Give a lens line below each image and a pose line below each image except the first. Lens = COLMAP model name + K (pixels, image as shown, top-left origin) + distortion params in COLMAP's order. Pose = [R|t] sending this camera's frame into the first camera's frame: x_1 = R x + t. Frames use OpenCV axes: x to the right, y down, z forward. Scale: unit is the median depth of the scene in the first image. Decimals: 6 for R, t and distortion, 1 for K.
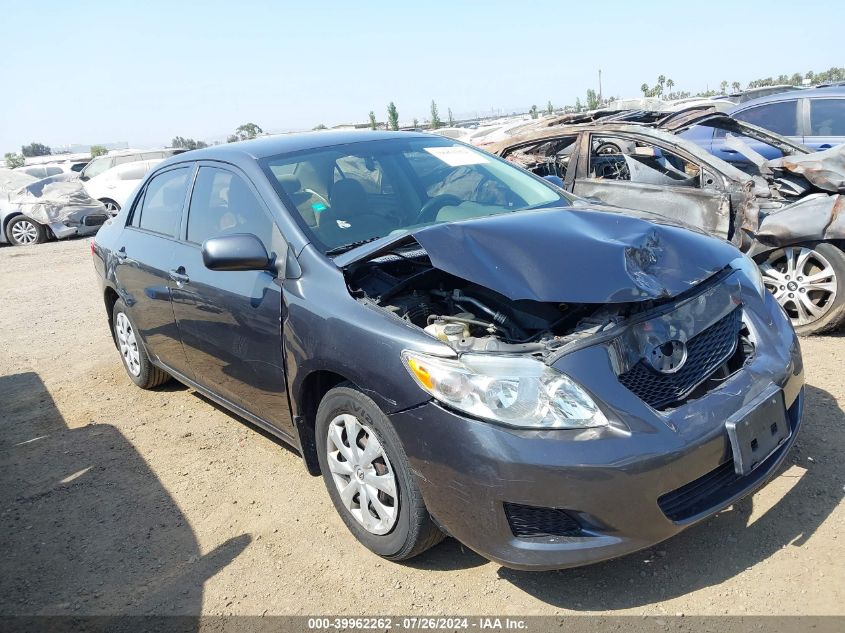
lens RADIAL K [[696.0, 0, 422.5], [0, 696.0, 316.5], [0, 0, 1]] dist [-0.004279, -0.013990]
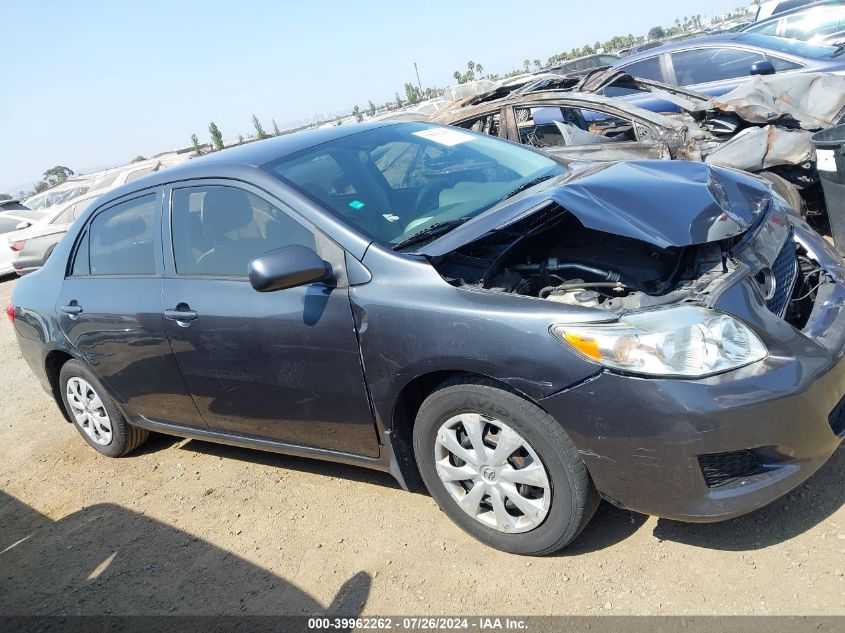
lens RADIAL K [[696.0, 0, 422.5], [0, 696.0, 316.5], [0, 0, 1]] dist [-0.004279, -0.013990]
pose [[0.955470, -0.196787, 0.219892, -0.209668], [0.198637, 0.979975, 0.013894, -0.005832], [-0.218223, 0.030403, 0.975425, 0.068386]]
